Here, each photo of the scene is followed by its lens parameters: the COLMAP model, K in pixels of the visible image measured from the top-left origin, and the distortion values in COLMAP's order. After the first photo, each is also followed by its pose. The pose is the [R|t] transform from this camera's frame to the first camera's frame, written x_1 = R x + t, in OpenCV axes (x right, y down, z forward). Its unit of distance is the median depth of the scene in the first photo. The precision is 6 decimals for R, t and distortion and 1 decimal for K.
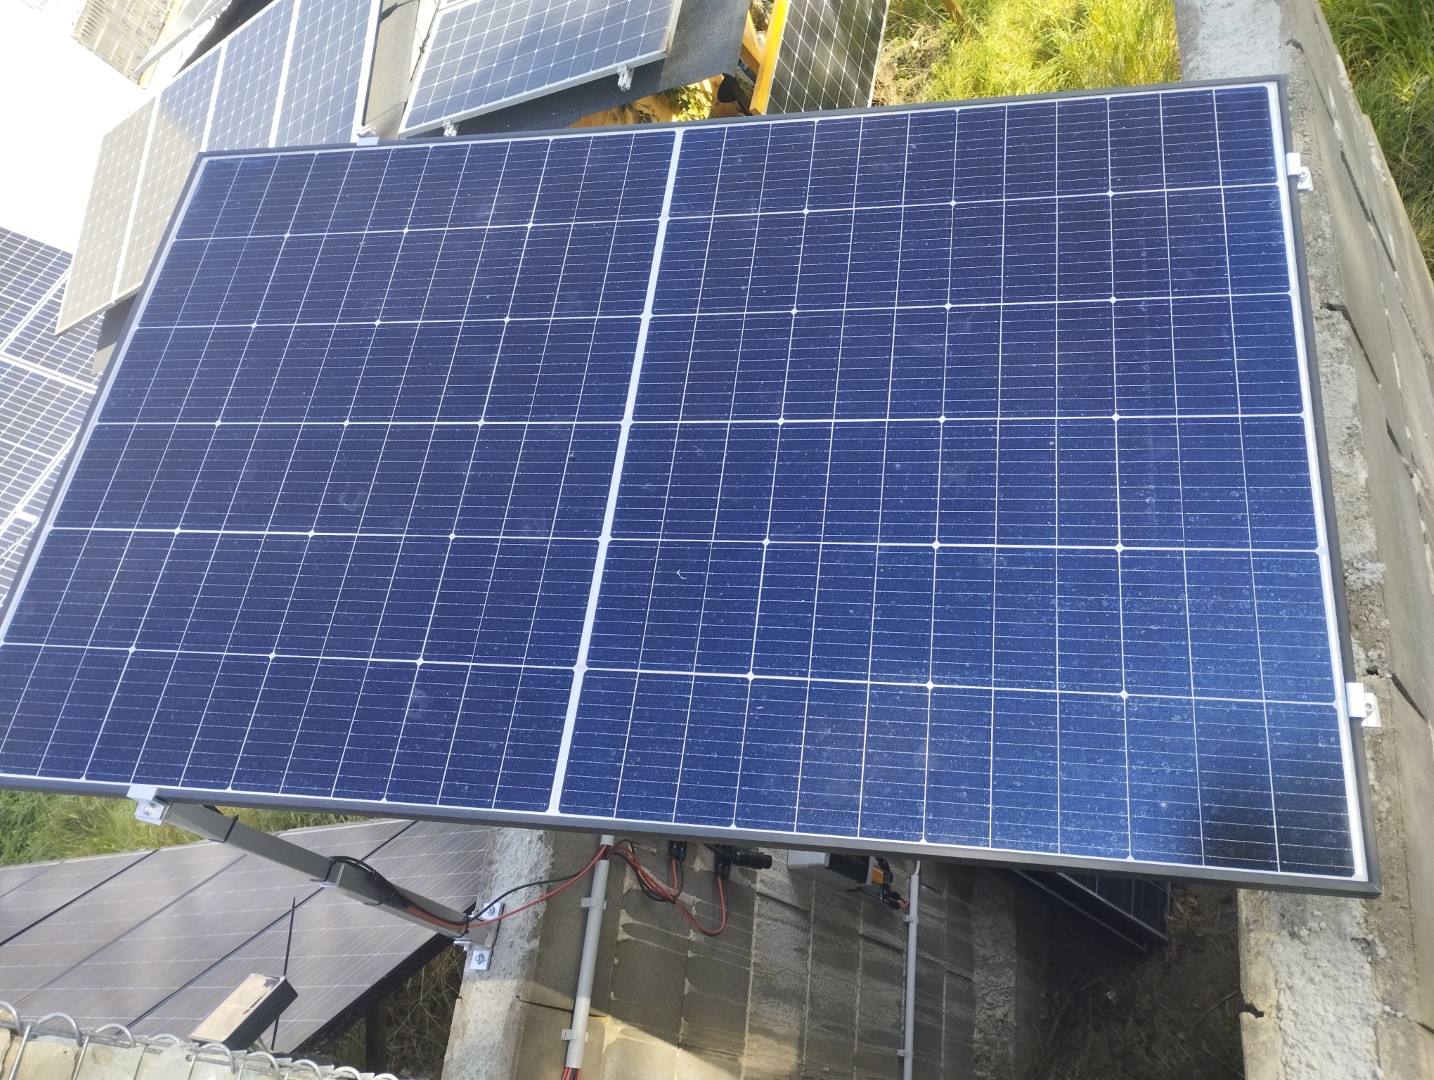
lens RADIAL K [[1190.3, 0, 712.2], [0, 1190.3, 542.6], [0, 0, 1]] dist [0.061753, -0.066794]
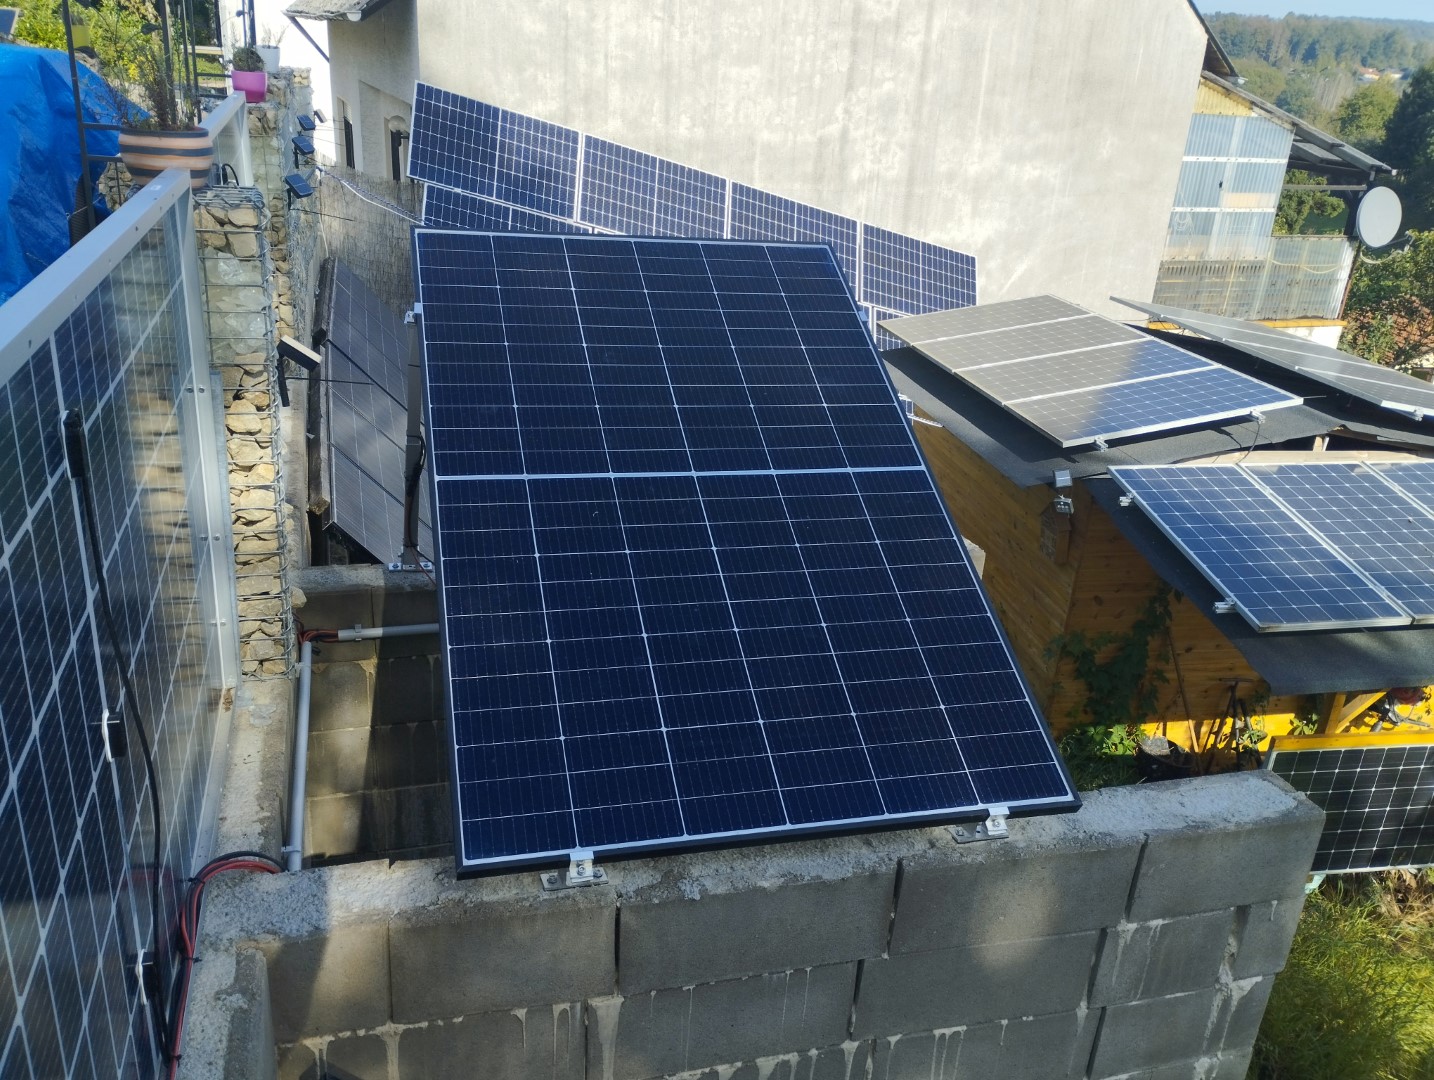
lens RADIAL K [[1190.3, 0, 720.8], [0, 1190.3, 544.8], [0, 0, 1]] dist [0.061753, -0.066794]
pose [[0.281078, 0.857788, -0.430343, 0.555312], [-0.931180, 0.352251, 0.093929, -0.197372], [0.232160, 0.374326, 0.897765, -0.300065]]
